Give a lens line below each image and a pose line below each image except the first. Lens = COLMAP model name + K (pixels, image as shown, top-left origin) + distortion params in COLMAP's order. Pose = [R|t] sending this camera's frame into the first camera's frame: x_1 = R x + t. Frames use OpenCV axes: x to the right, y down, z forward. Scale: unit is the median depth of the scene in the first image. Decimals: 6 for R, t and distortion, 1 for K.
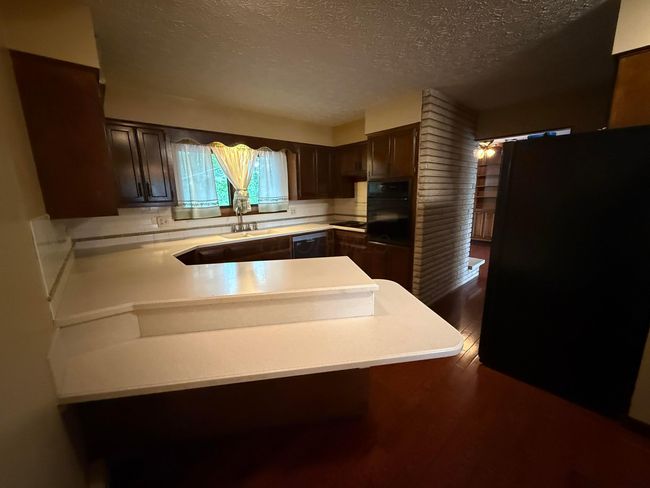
lens RADIAL K [[256.5, 0, 324.3], [0, 256.5, 243.7], [0, 0, 1]] dist [0.000214, -0.000239]
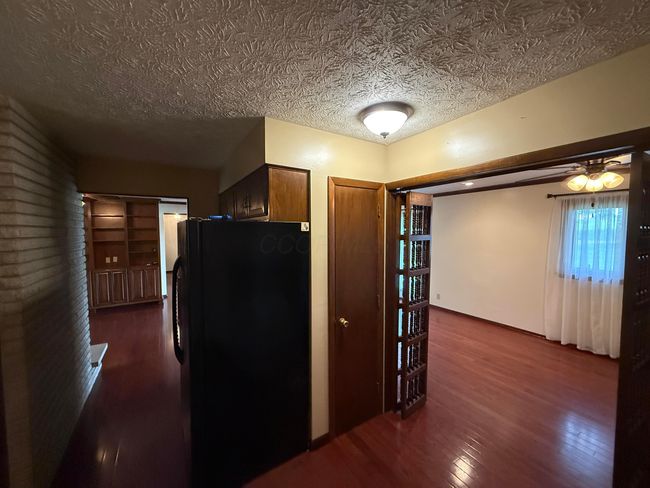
lens RADIAL K [[256.5, 0, 324.5], [0, 256.5, 243.6], [0, 0, 1]] dist [0.000214, -0.000239]
pose [[0.165463, -0.030893, 0.985732, -0.019479], [0.198318, 0.980134, -0.002571, -0.154831], [-0.966070, 0.195914, 0.168302, 0.305522]]
